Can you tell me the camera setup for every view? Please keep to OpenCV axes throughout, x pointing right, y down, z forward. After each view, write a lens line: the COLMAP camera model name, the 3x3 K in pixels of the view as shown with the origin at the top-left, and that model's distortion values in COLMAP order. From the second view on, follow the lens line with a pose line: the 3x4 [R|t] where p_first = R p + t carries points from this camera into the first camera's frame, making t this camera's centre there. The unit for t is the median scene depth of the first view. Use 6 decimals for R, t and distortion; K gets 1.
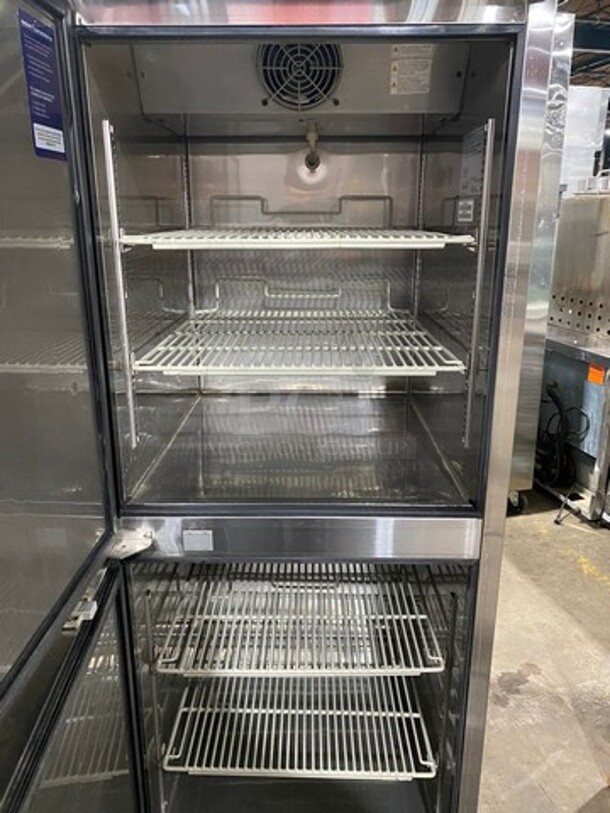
lens RADIAL K [[630.3, 0, 305.0], [0, 630.3, 406.5], [0, 0, 1]] dist [0.016749, 0.005458]
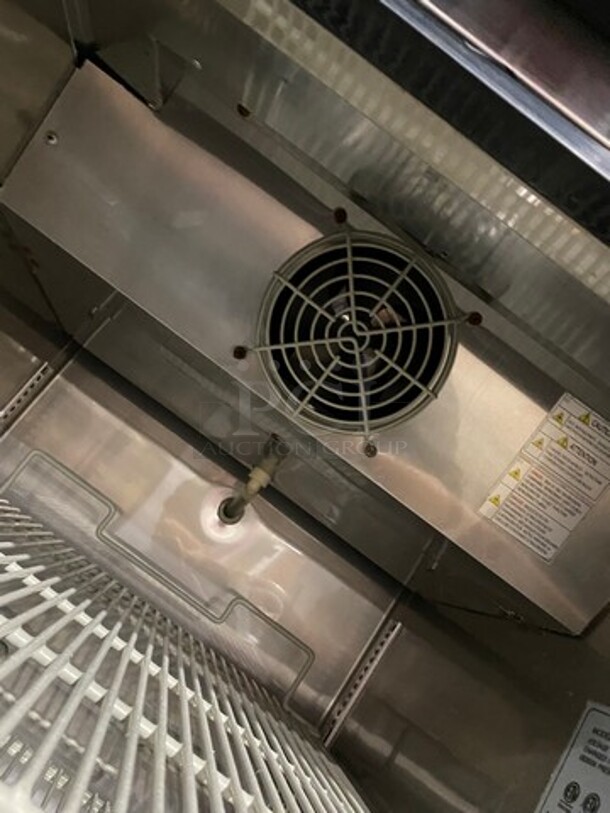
lens RADIAL K [[630.3, 0, 305.0], [0, 630.3, 406.5], [0, 0, 1]] dist [0.016749, 0.005458]
pose [[0.796659, 0.602290, 0.050802, -0.028310], [-0.481864, 0.683607, -0.548169, -0.249912], [-0.364885, 0.412224, 0.834824, 0.665002]]
